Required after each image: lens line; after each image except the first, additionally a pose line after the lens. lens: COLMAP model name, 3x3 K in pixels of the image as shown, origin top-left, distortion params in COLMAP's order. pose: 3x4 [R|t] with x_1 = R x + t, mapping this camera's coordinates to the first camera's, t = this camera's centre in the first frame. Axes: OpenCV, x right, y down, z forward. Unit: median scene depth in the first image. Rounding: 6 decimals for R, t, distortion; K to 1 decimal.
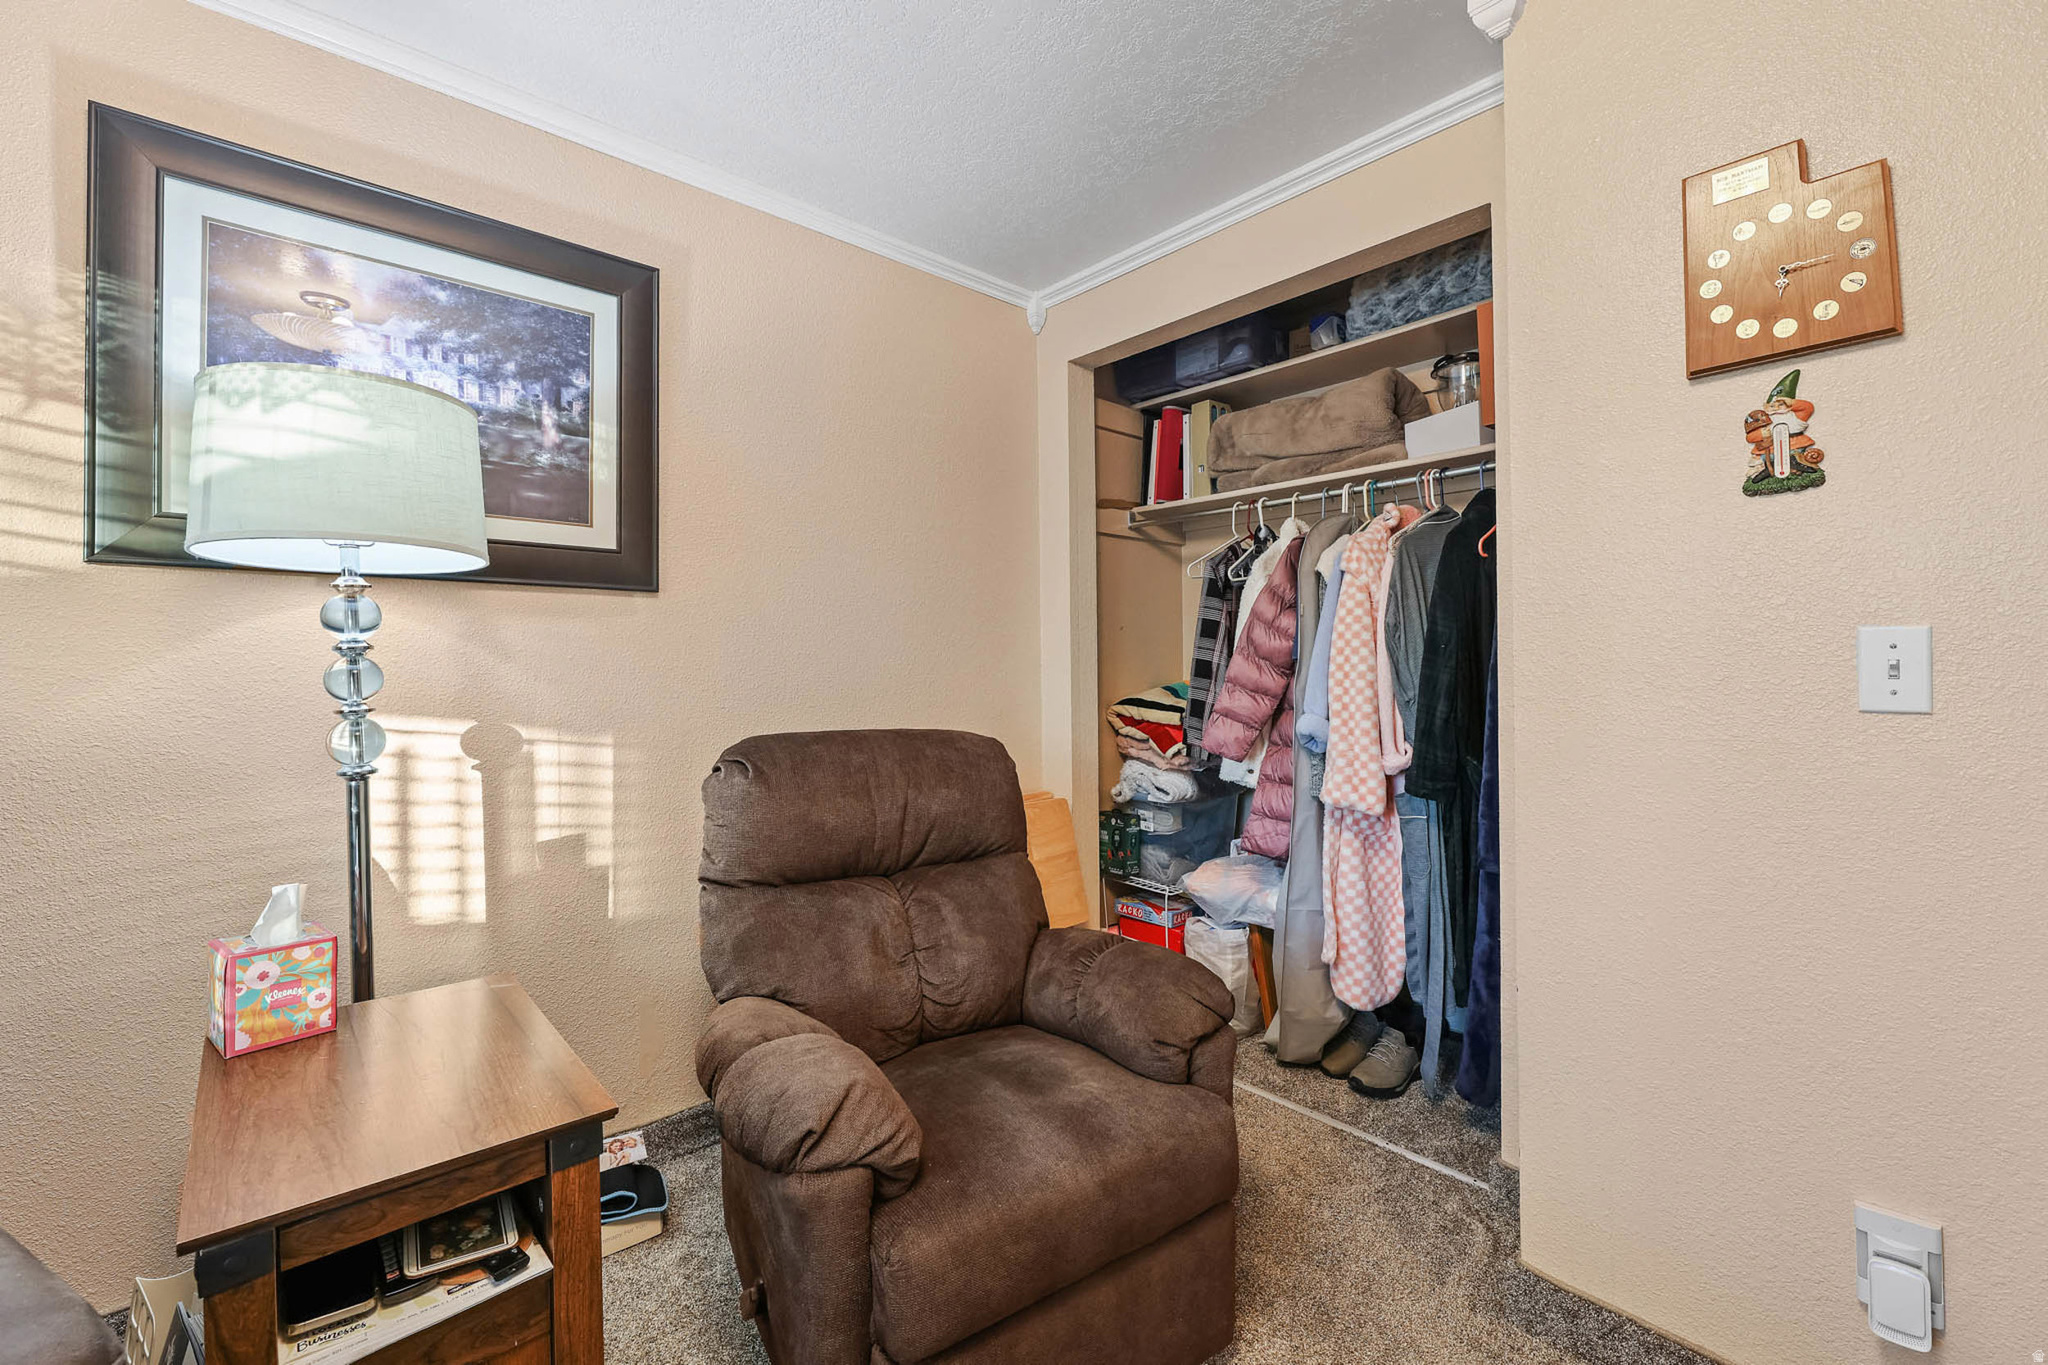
lens RADIAL K [[840.4, 0, 1020.0], [0, 840.4, 659.5], [0, 0, 1]] dist [-0.002806, -0.000618]
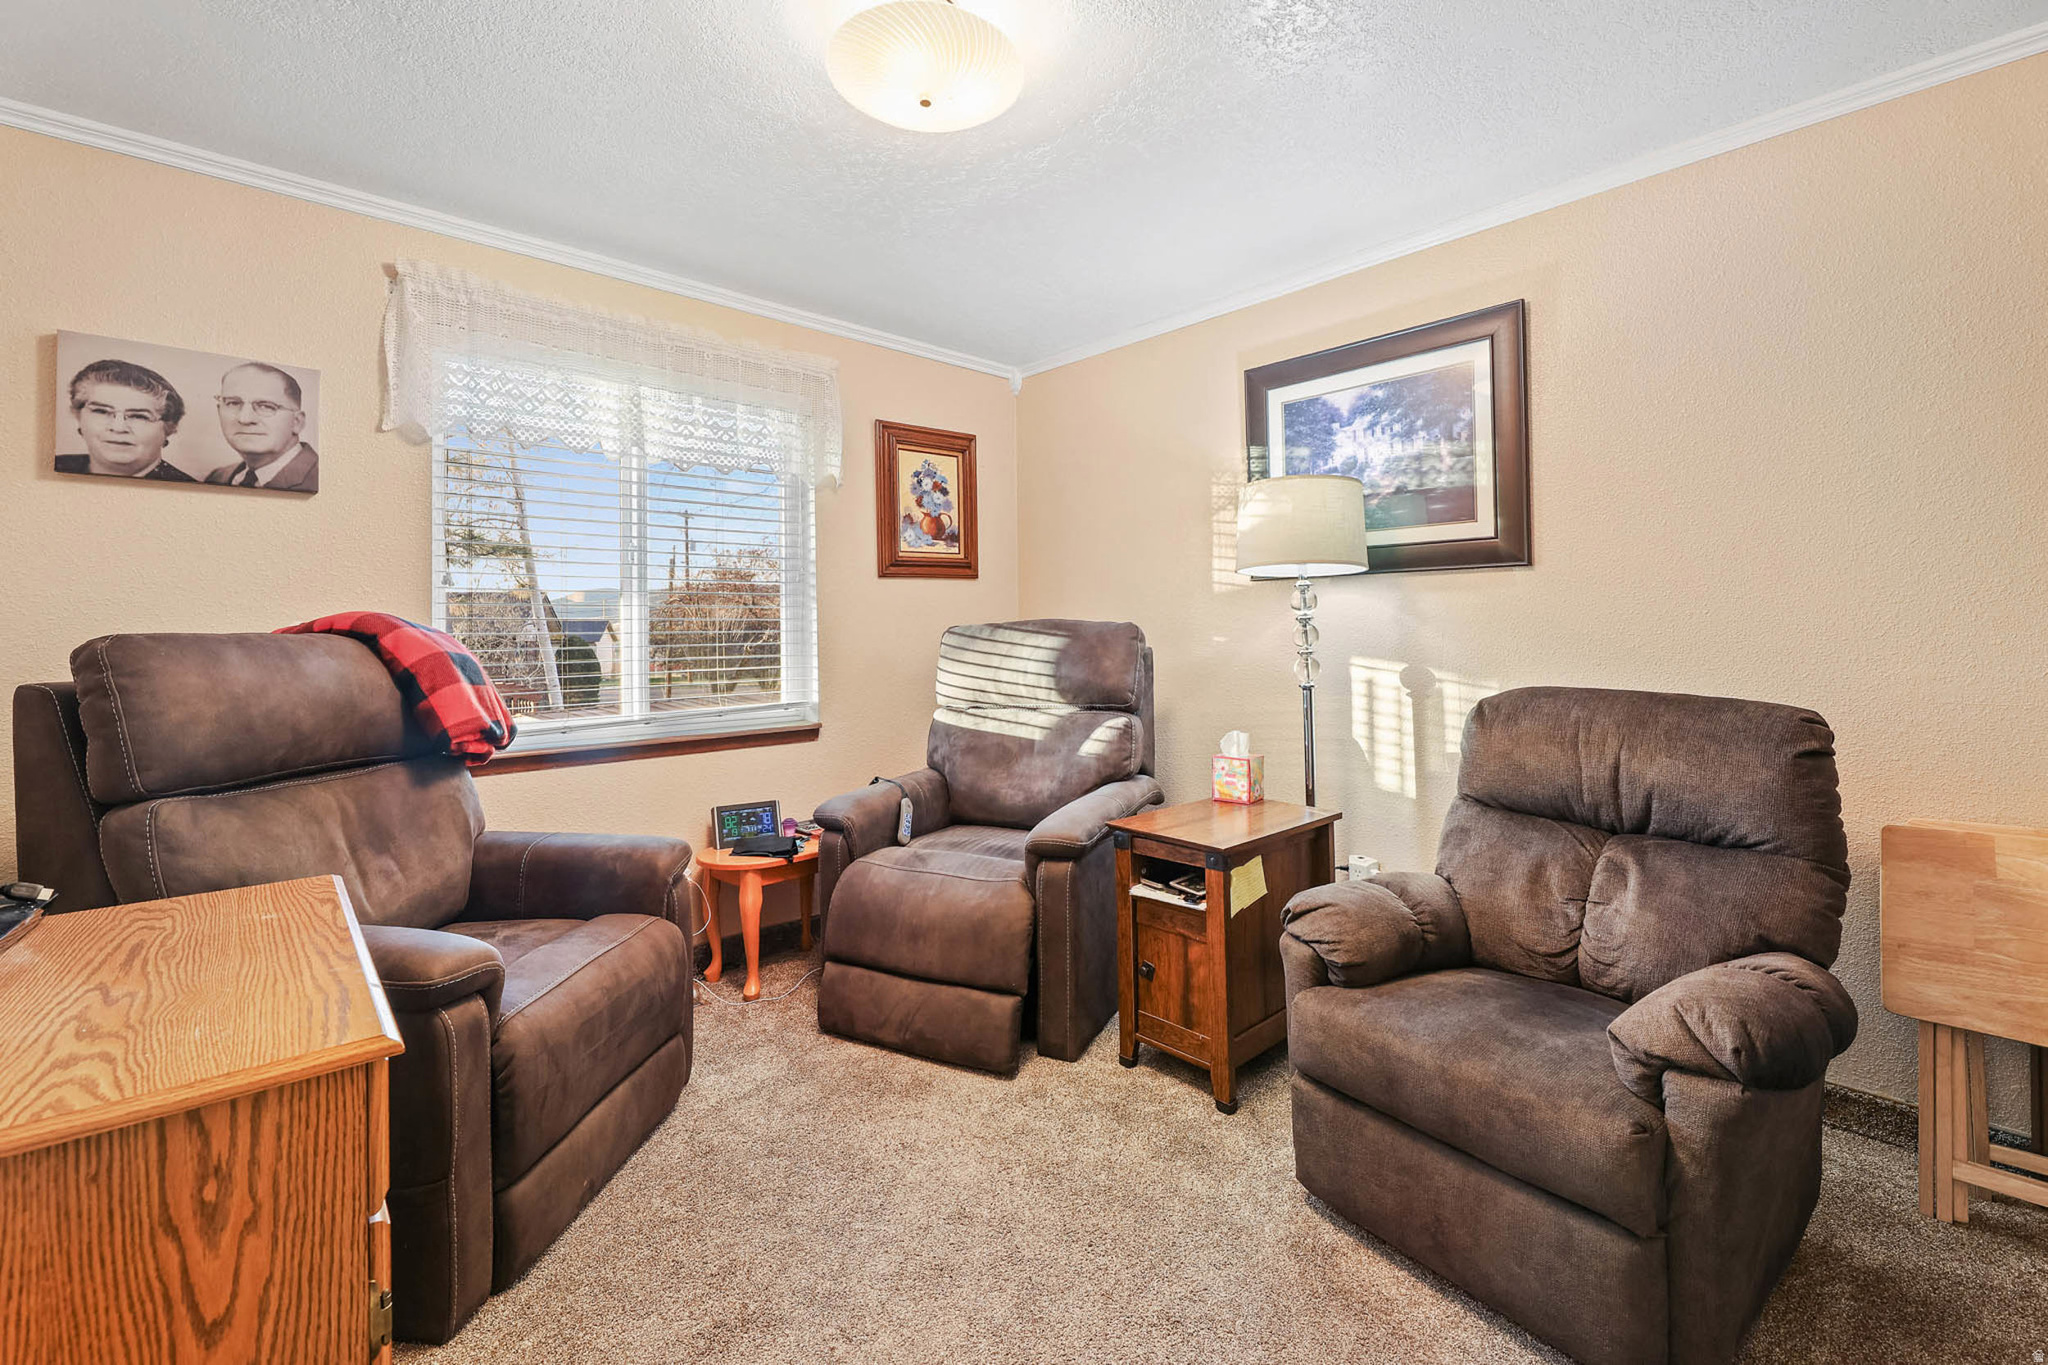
lens RADIAL K [[863.7, 0, 1026.7], [0, 863.7, 630.6], [0, 0, 1]] dist [-0.001418, -0.000279]
pose [[0.032393, 0.003016, -0.999471, 0.880583], [0.013459, 0.999903, 0.003453, -0.001370], [0.999385, -0.013564, 0.032350, 0.265097]]
